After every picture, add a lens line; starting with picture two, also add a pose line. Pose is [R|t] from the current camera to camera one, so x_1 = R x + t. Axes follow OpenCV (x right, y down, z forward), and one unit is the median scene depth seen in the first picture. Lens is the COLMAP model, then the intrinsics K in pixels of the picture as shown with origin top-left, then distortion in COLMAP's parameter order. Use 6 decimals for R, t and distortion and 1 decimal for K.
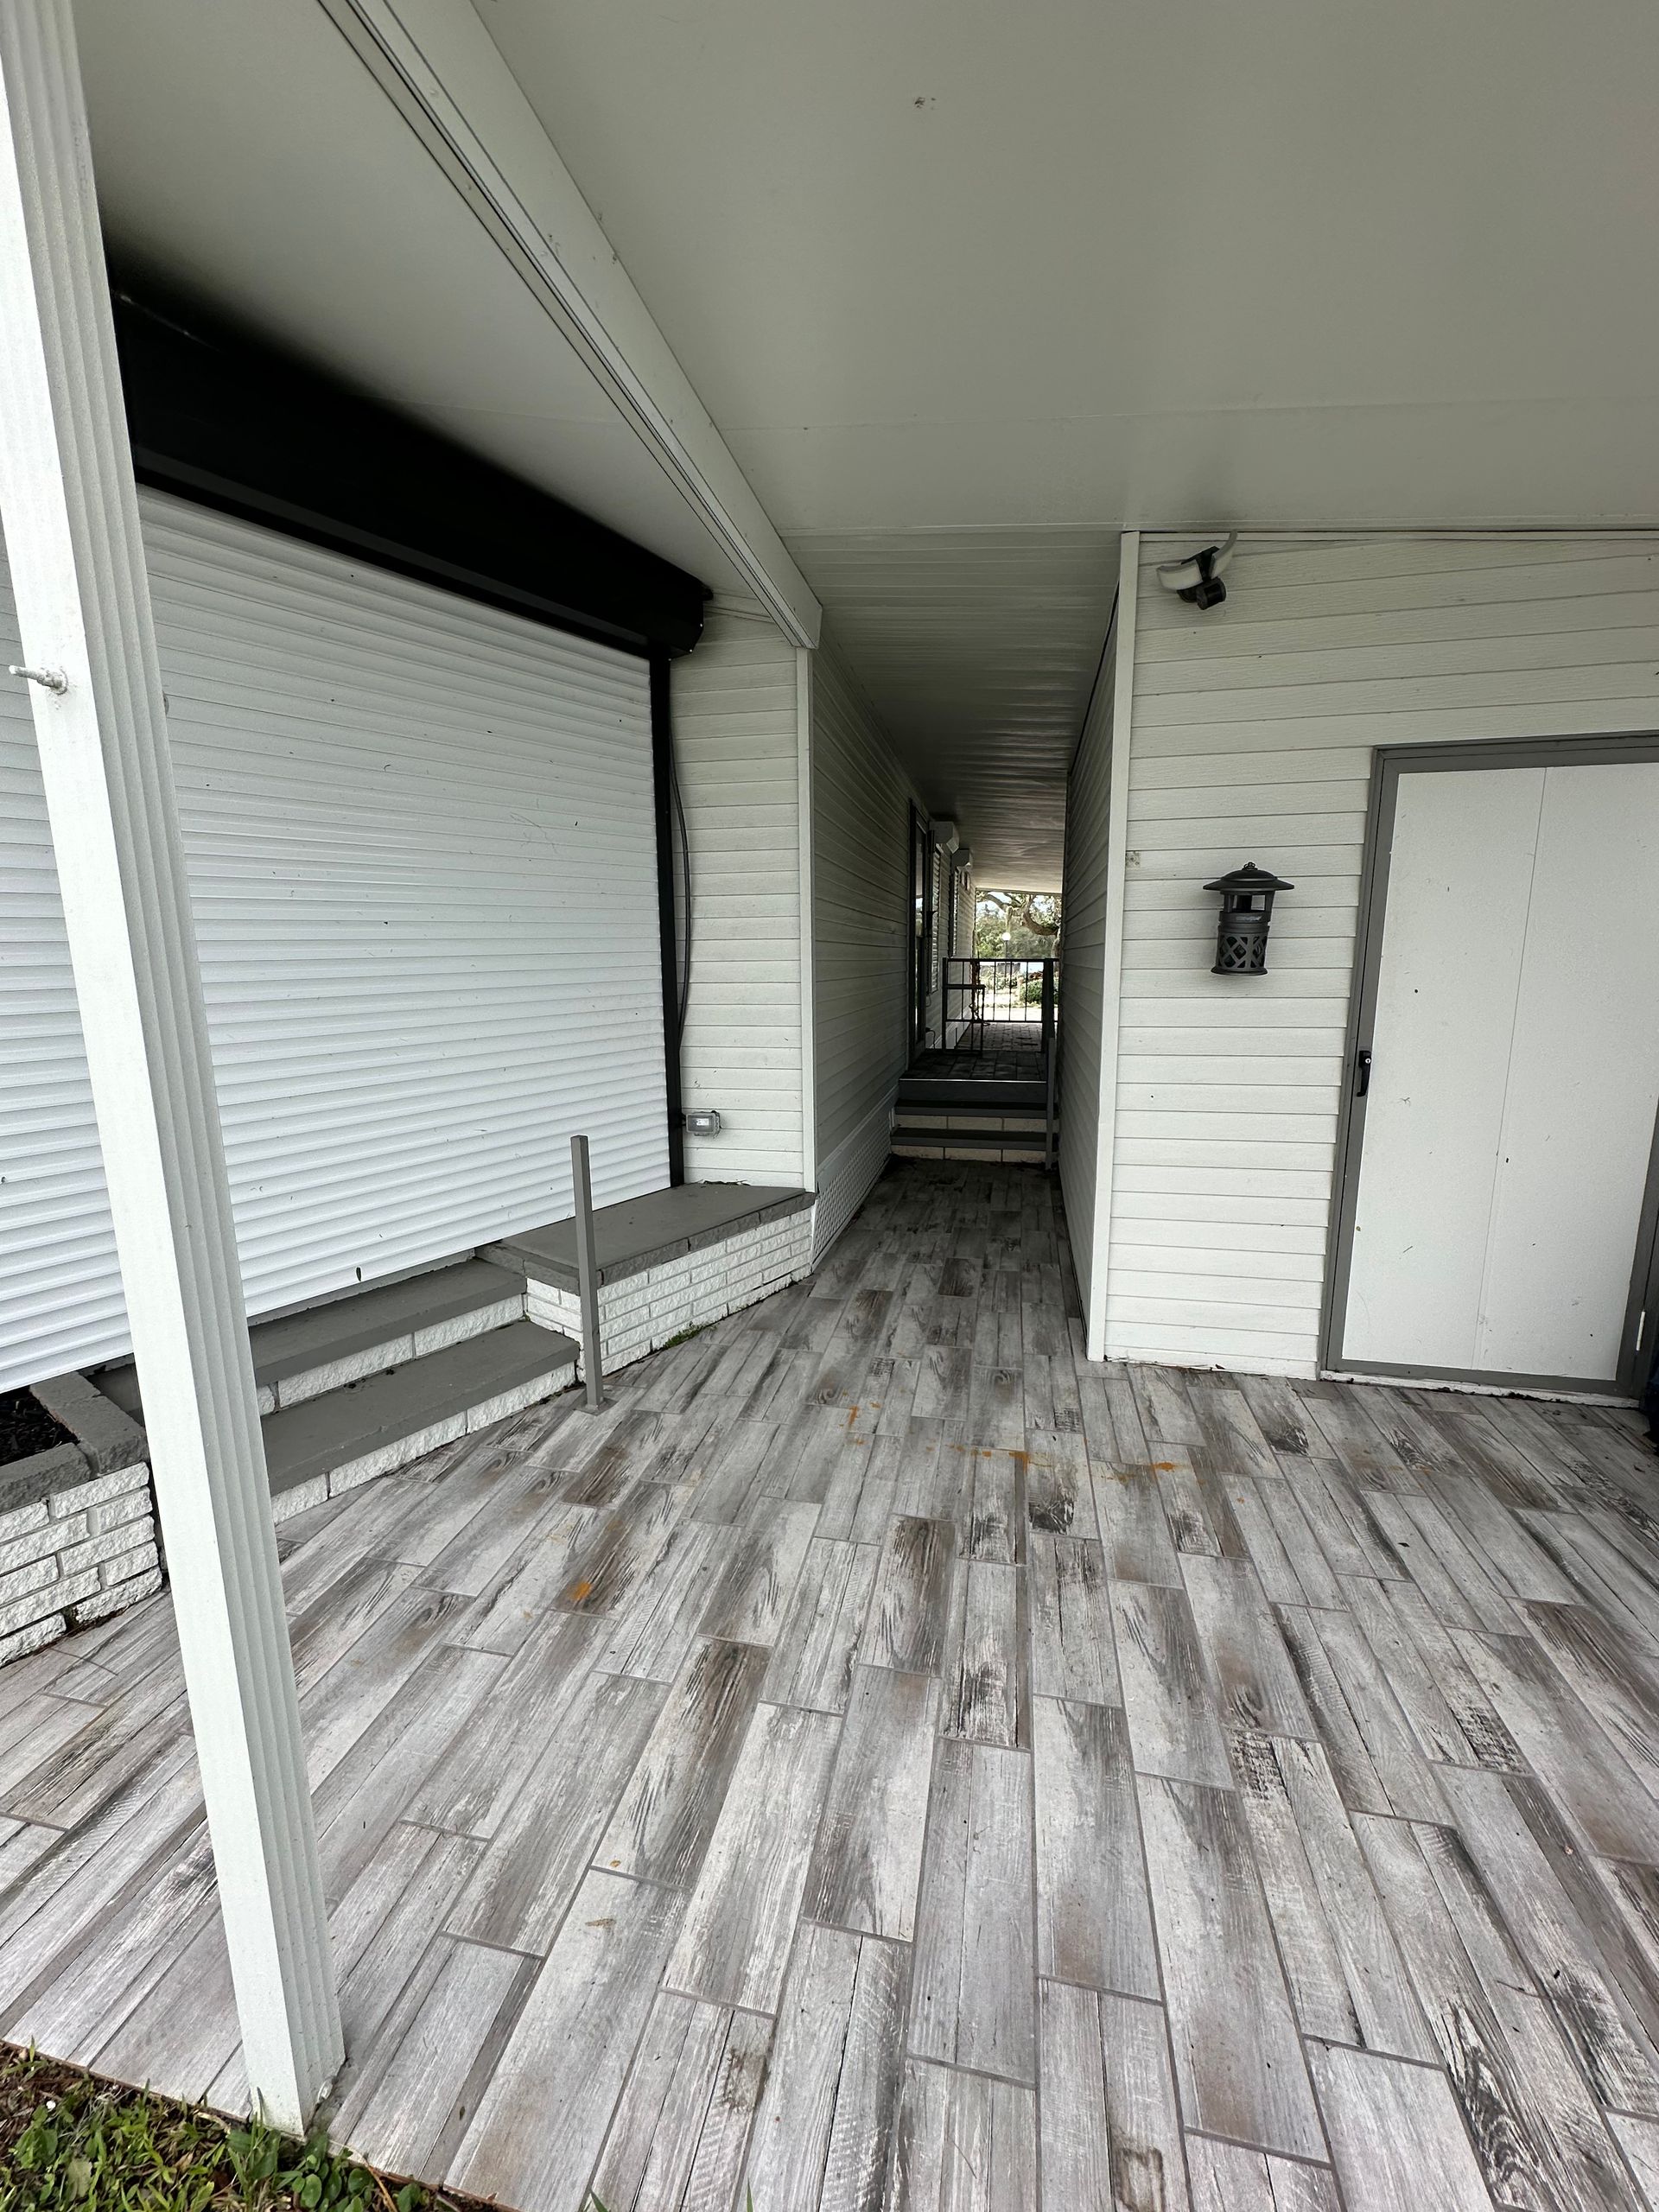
lens RADIAL K [[893.5, 0, 838.4], [0, 893.5, 1102.5], [0, 0, 1]] dist [0.012546, -0.000450]
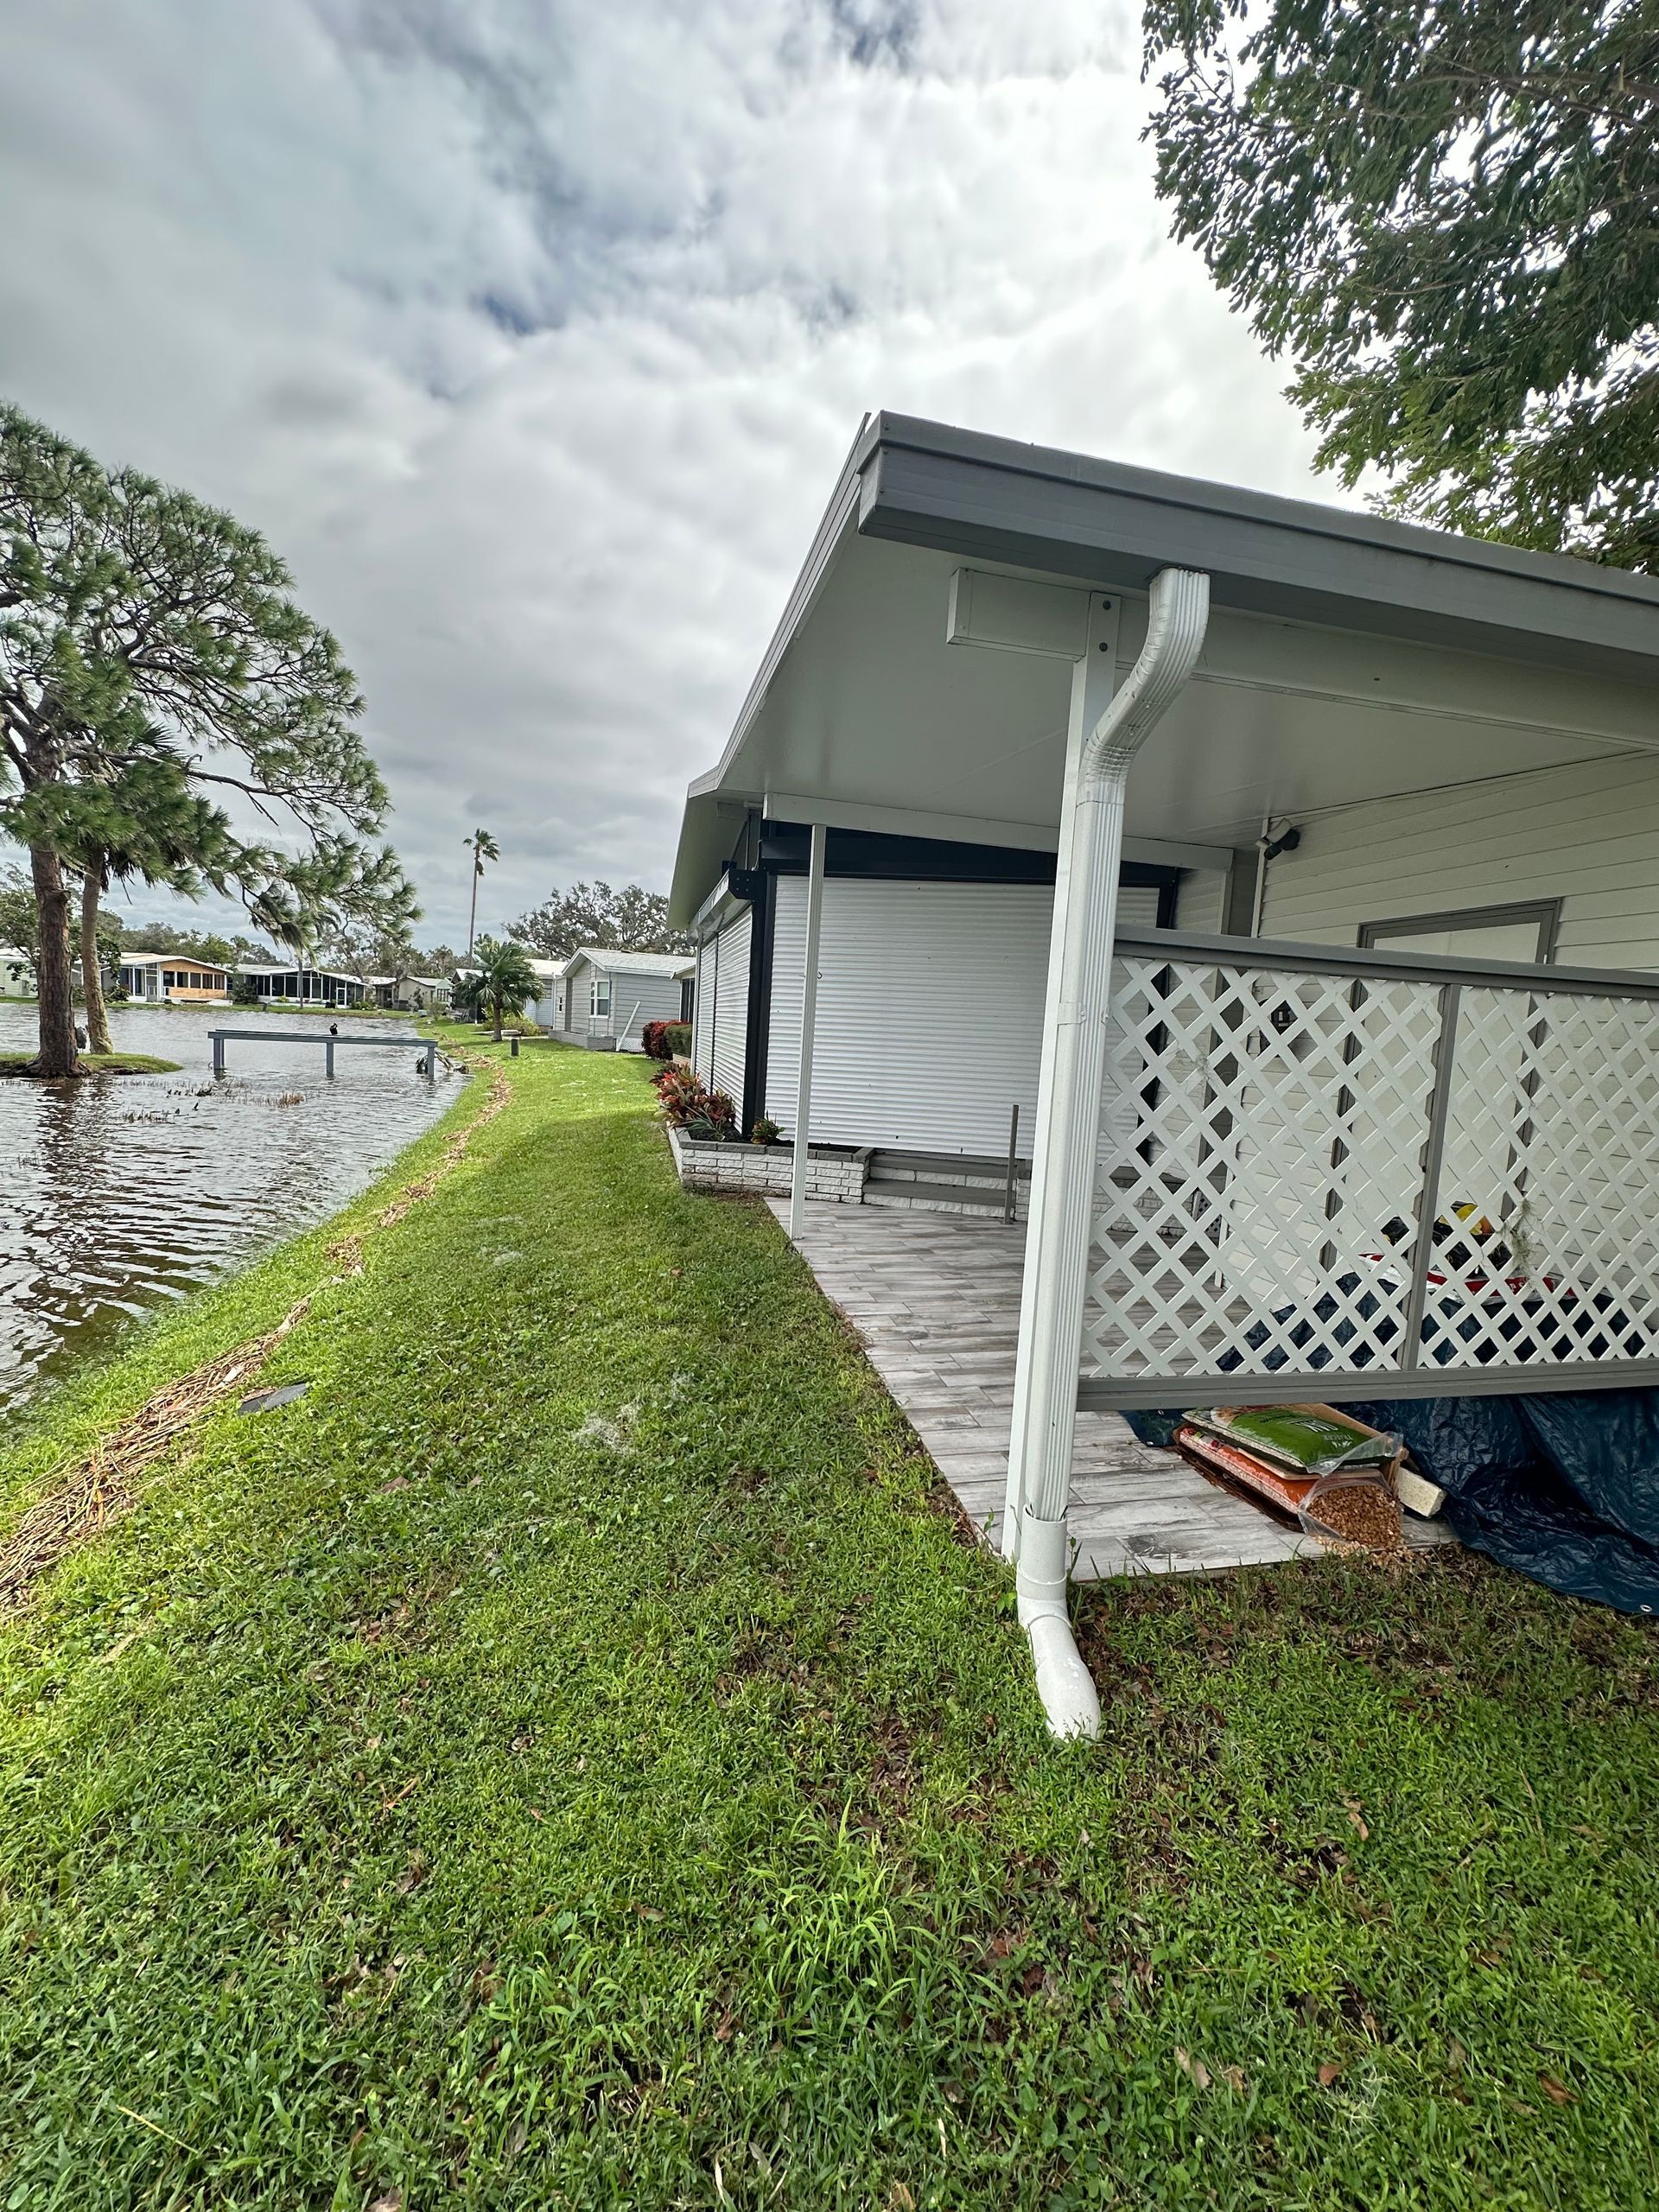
lens RADIAL K [[893.5, 0, 824.2], [0, 893.5, 1109.2], [0, 0, 1]] dist [0.012546, -0.000450]
pose [[0.405947, 0.113212, -0.906857, 2.722583], [-0.209351, 0.977431, 0.028308, 0.140193], [0.889595, 0.178360, 0.420486, -0.761411]]
